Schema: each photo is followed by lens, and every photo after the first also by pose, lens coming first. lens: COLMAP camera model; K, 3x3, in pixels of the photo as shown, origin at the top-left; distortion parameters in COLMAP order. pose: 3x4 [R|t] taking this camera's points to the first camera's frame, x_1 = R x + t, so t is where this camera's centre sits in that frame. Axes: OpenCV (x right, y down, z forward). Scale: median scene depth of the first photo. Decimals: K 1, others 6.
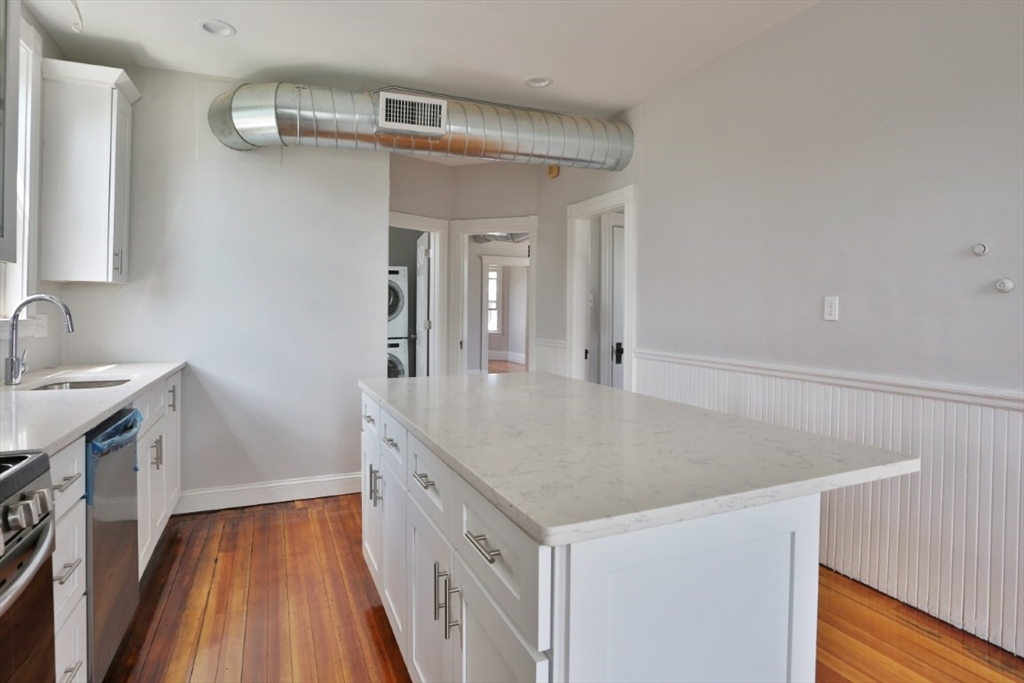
lens RADIAL K [[578.5, 0, 512.0], [0, 578.5, 341.5], [0, 0, 1]] dist [-0.000655, 0.001958]
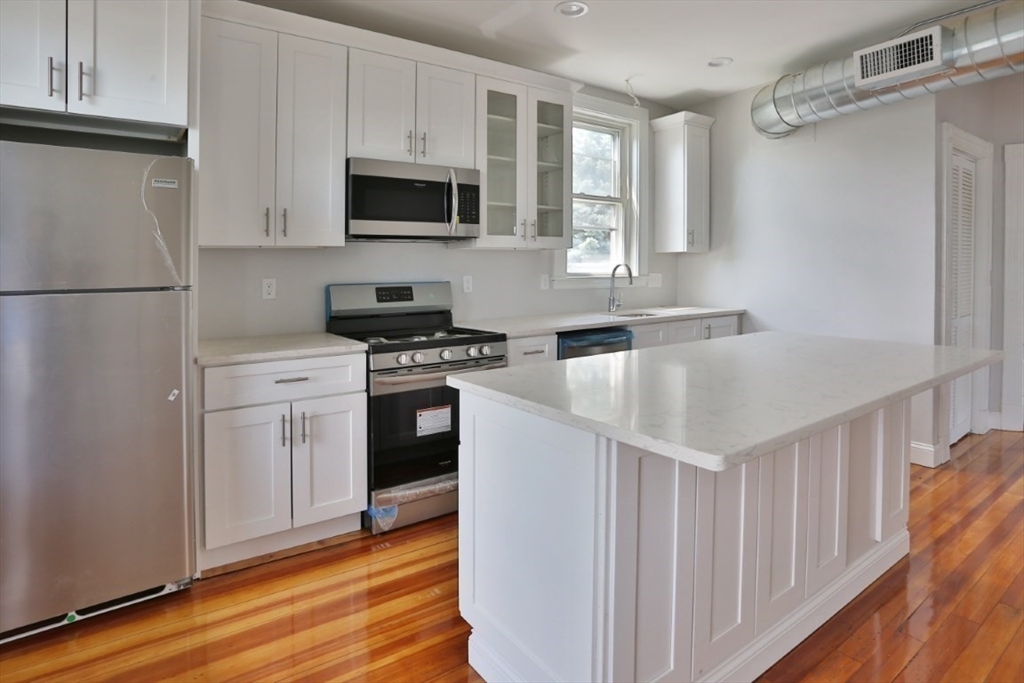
lens RADIAL K [[578.5, 0, 512.0], [0, 578.5, 341.5], [0, 0, 1]] dist [-0.000655, 0.001958]
pose [[0.200961, 0.122712, -0.971883, 0.650971], [-0.049353, 0.992131, 0.115064, -0.019626], [0.978355, 0.024842, 0.205436, 0.216447]]
